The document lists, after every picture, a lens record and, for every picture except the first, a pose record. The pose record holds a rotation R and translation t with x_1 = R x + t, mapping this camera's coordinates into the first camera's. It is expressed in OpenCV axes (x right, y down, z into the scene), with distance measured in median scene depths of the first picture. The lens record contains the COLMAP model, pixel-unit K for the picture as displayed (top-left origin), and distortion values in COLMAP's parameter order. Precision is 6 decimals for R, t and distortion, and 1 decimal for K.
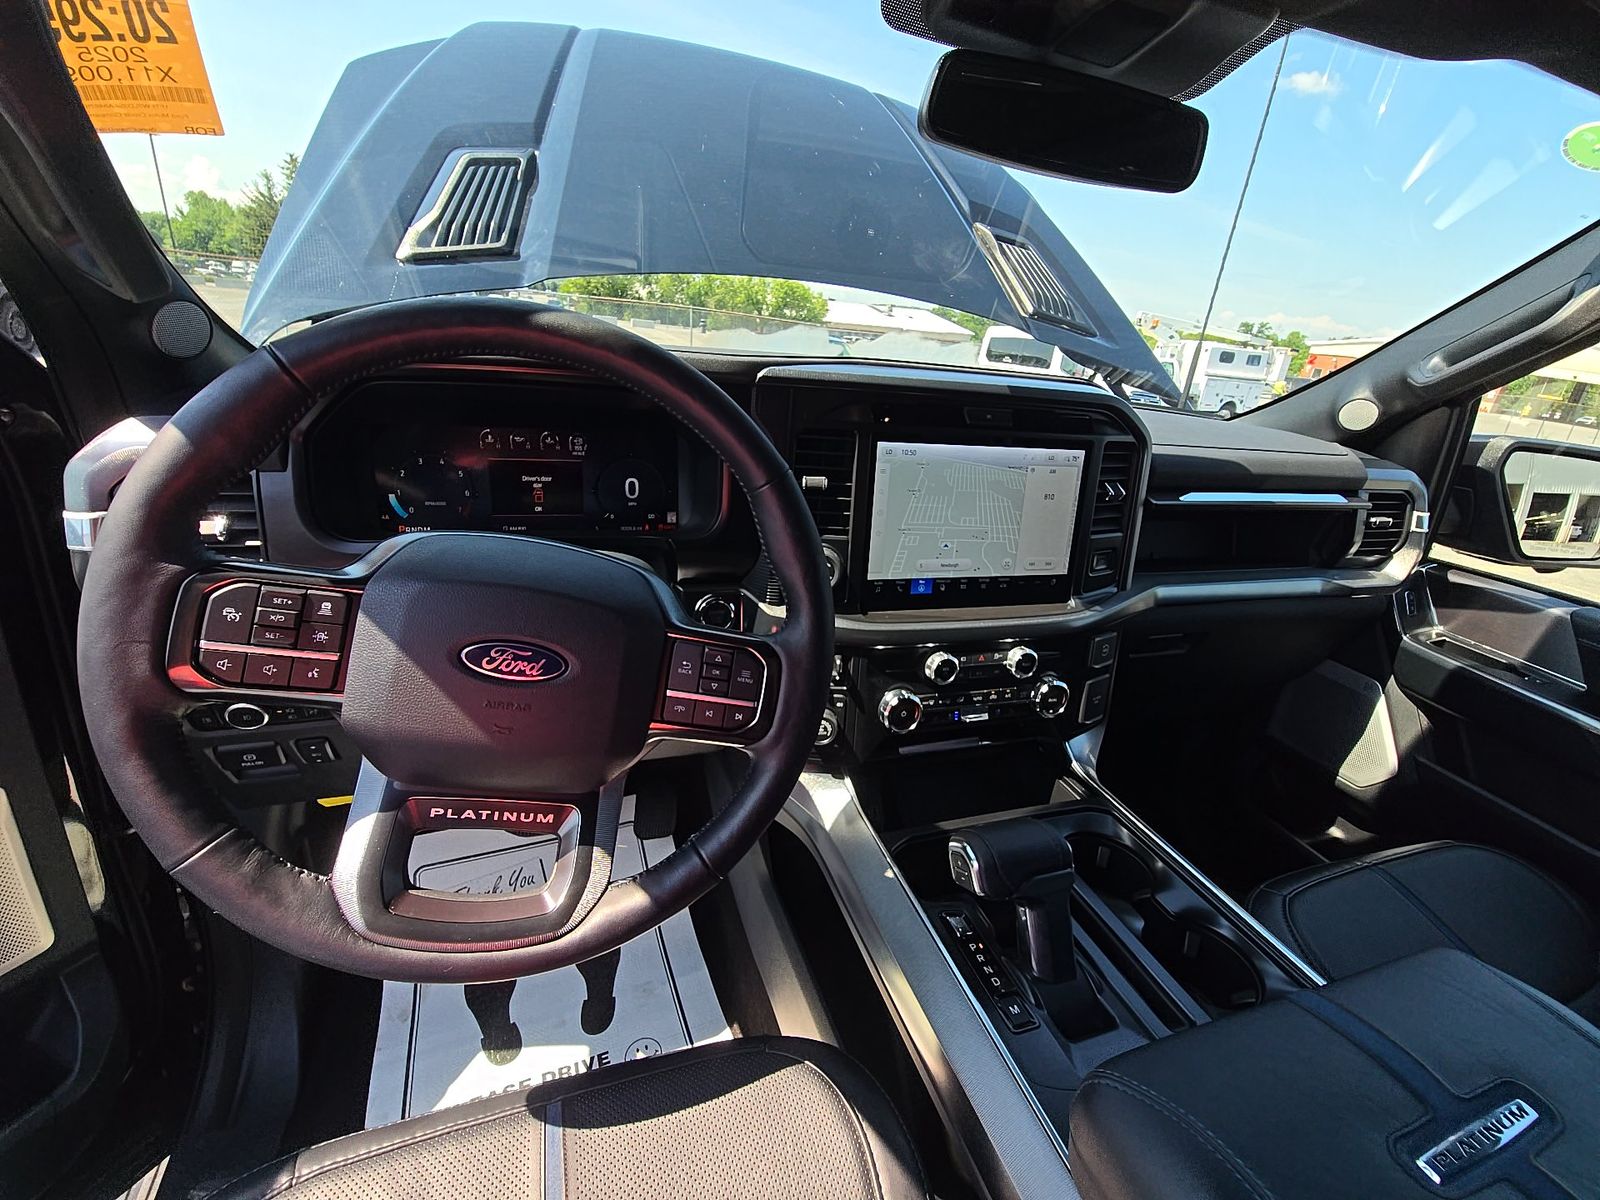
lens RADIAL K [[656.1, 0, 800.4], [0, 656.1, 584.6], [0, 0, 1]] dist [0.006315, -0.005732]
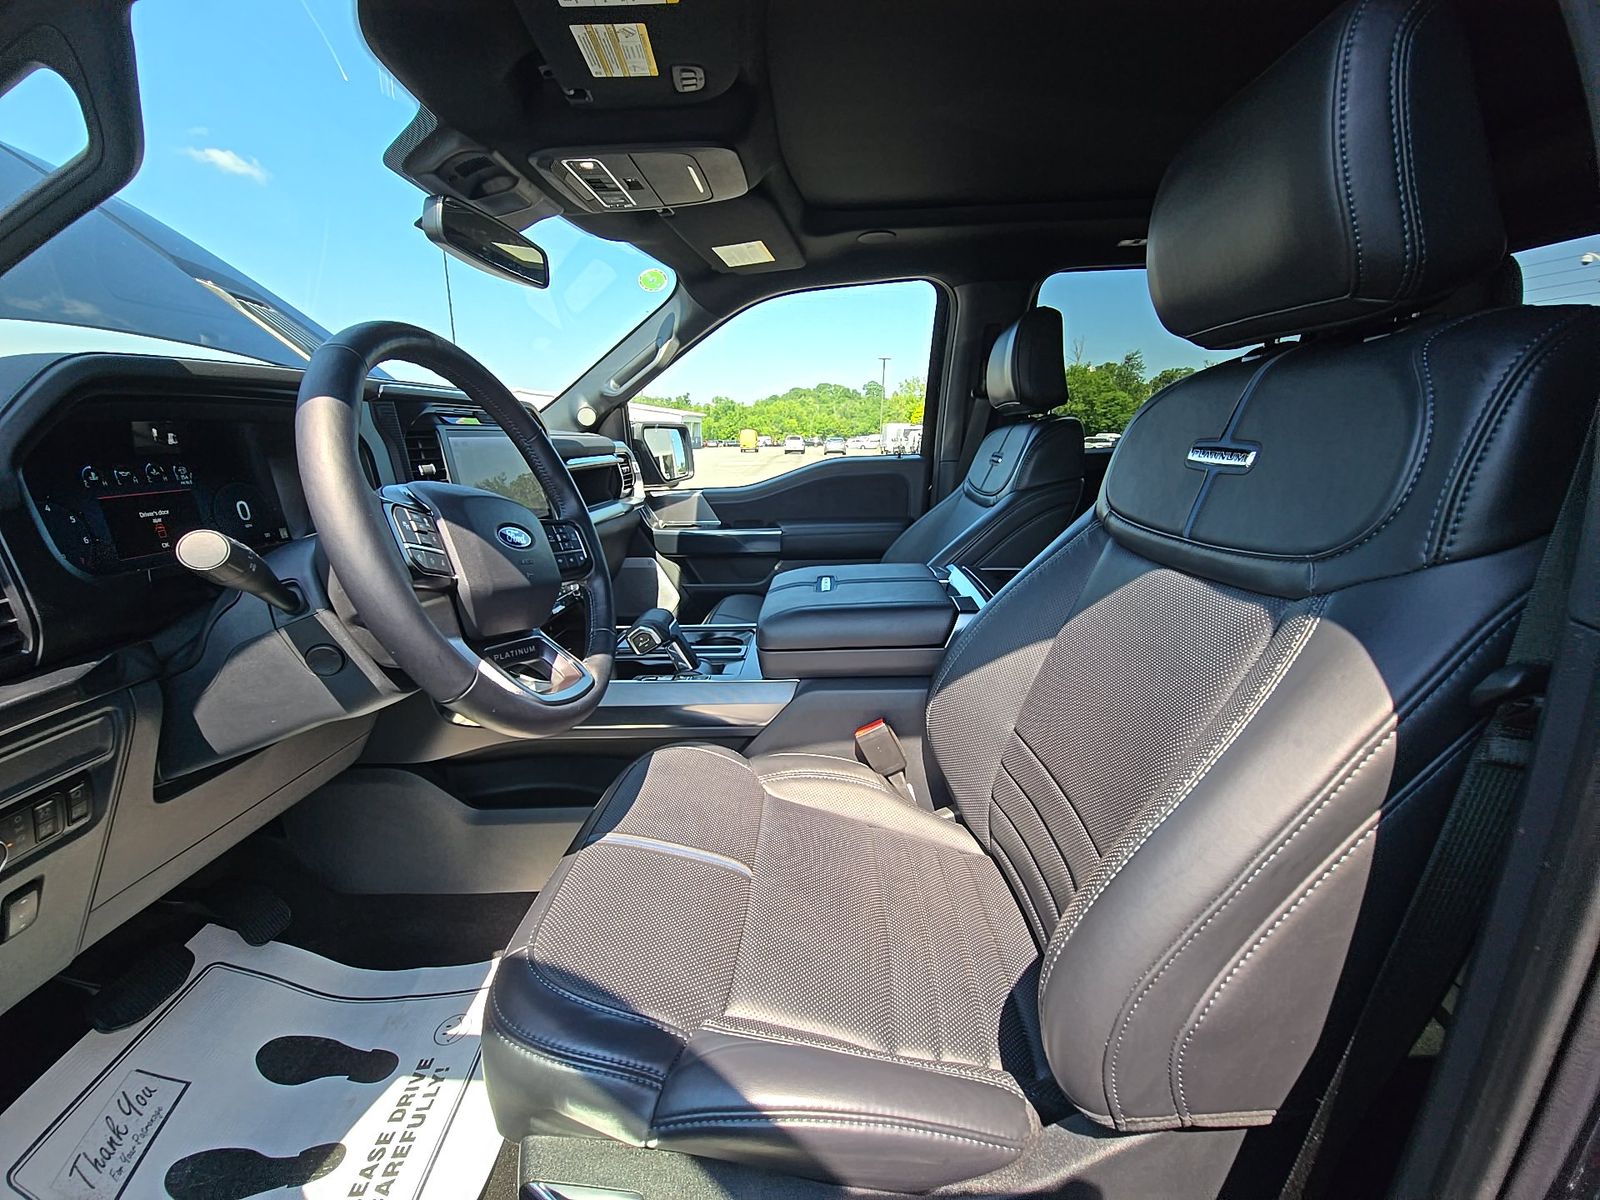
lens RADIAL K [[656.1, 0, 793.8], [0, 656.1, 596.2], [0, 0, 1]] dist [0.006315, -0.005732]
pose [[0.355973, -0.308823, 0.881993, -0.935656], [0.376056, 0.911363, 0.167329, 0.133000], [-0.855491, 0.272114, 0.440556, -0.165347]]
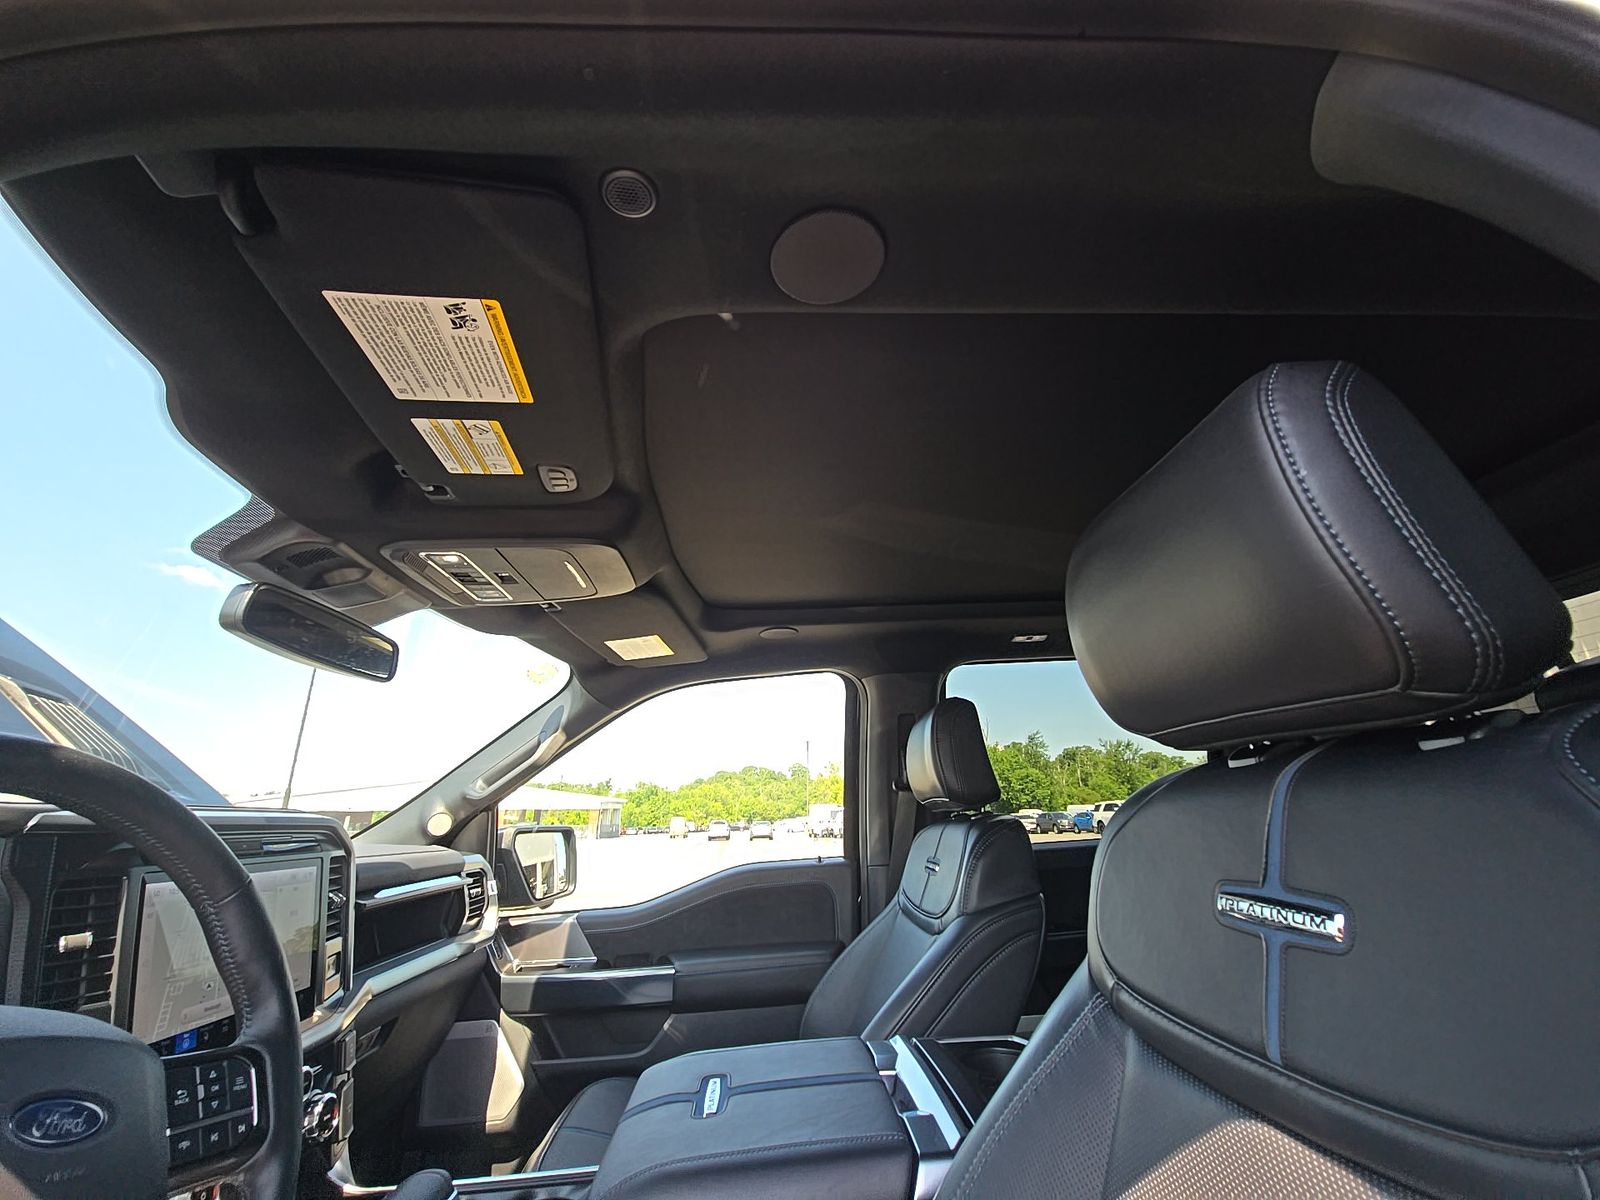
lens RADIAL K [[656.1, 0, 797.4], [0, 656.1, 586.8], [0, 0, 1]] dist [0.006315, -0.005732]
pose [[0.248015, 0.228175, 0.941501, -0.625570], [0.403880, 0.859023, -0.314578, 0.092426], [-0.880551, 0.458274, 0.120896, -0.149180]]
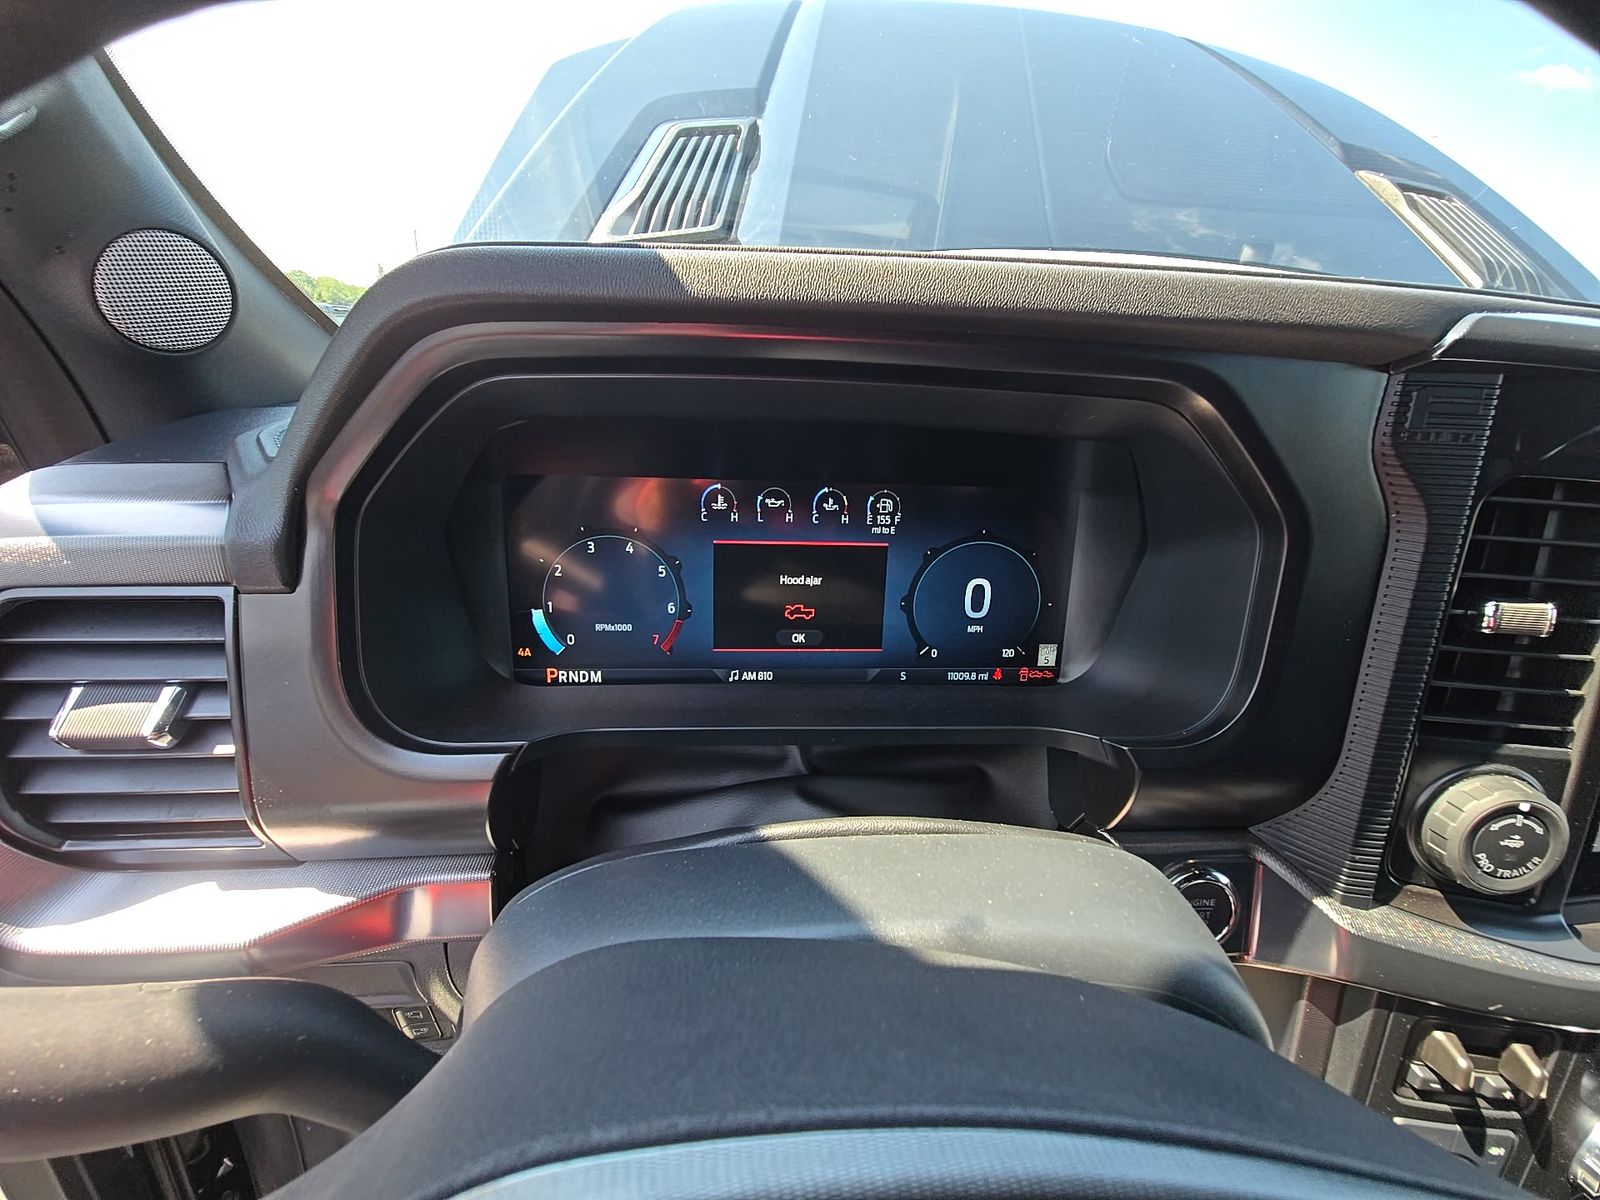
lens RADIAL K [[656.1, 0, 811.7], [0, 656.1, 588.8], [0, 0, 1]] dist [0.006315, -0.005732]
pose [[0.976745, 0.030826, -0.212177, -0.284741], [-0.041265, 0.998137, -0.044948, -0.131419], [0.210396, 0.052658, 0.976197, 0.509060]]
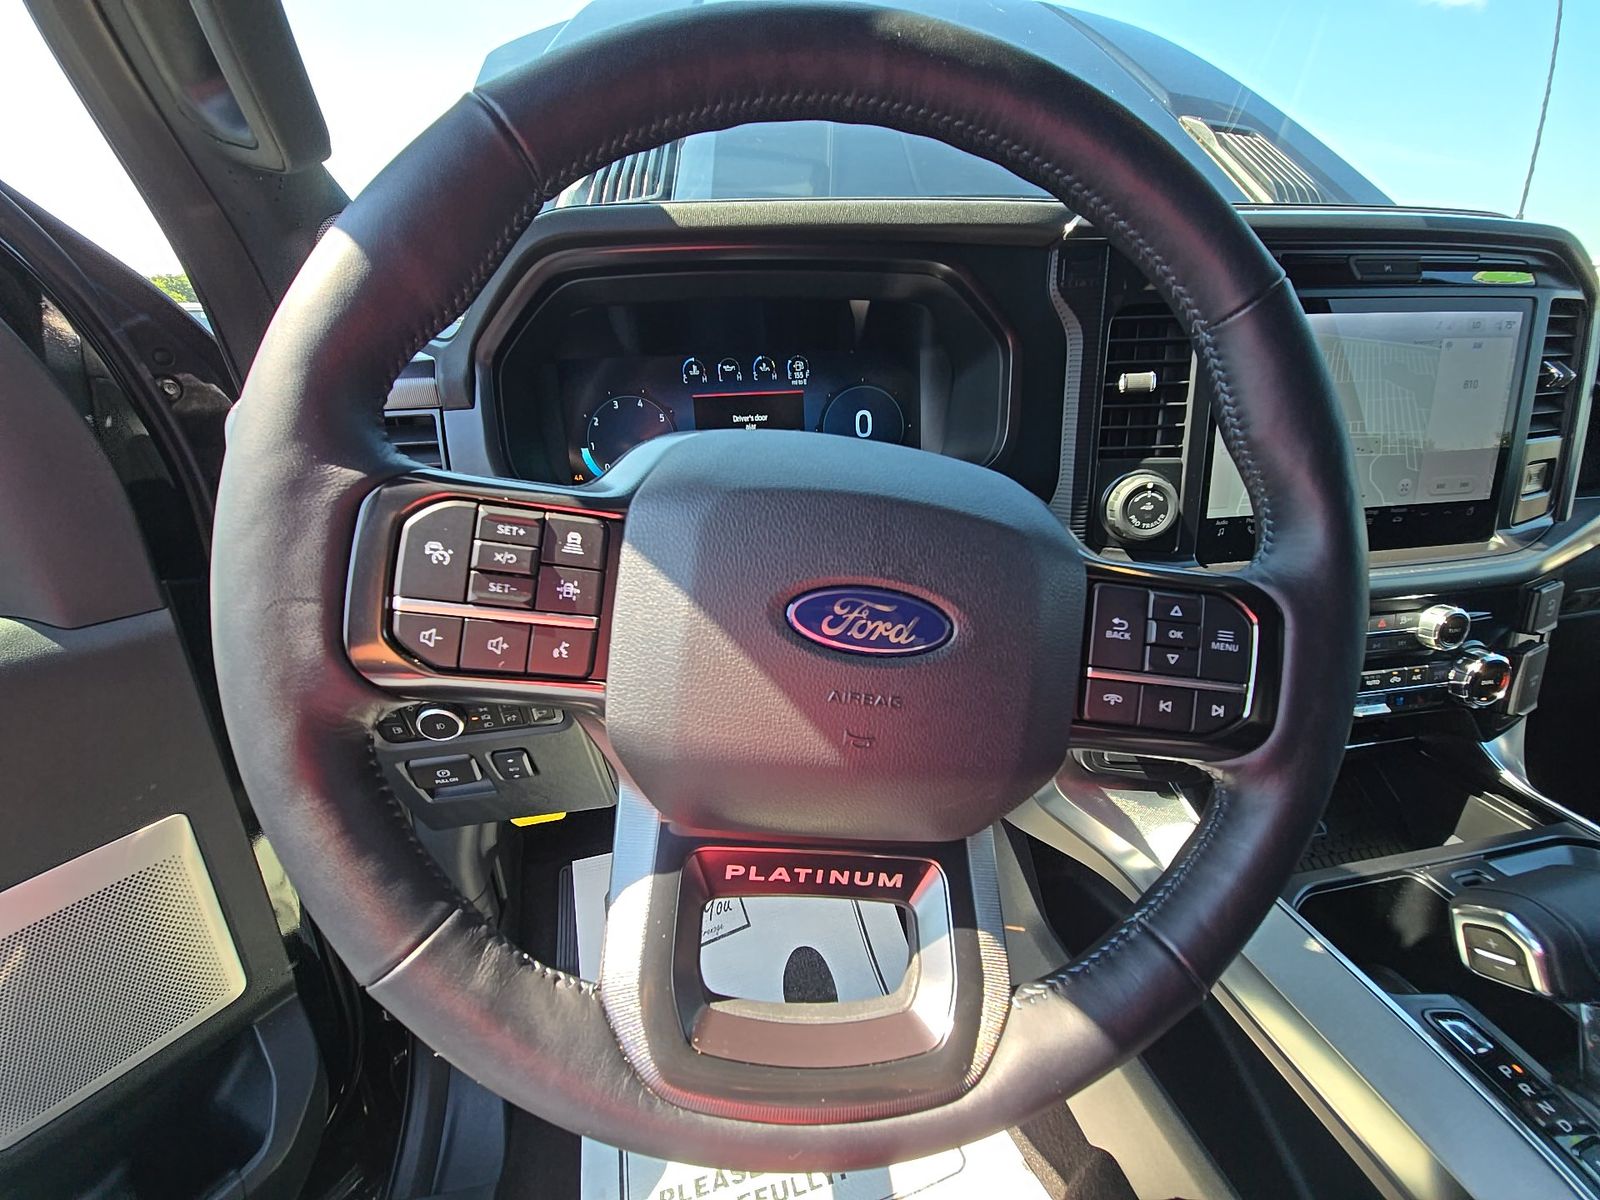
lens RADIAL K [[656.1, 0, 804.4], [0, 656.1, 582.5], [0, 0, 1]] dist [0.006315, -0.005732]
pose [[0.985464, -0.050210, -0.162293, -0.216762], [0.049520, 0.998739, -0.008296, 0.045897], [0.162505, 0.000139, 0.986708, 0.227656]]
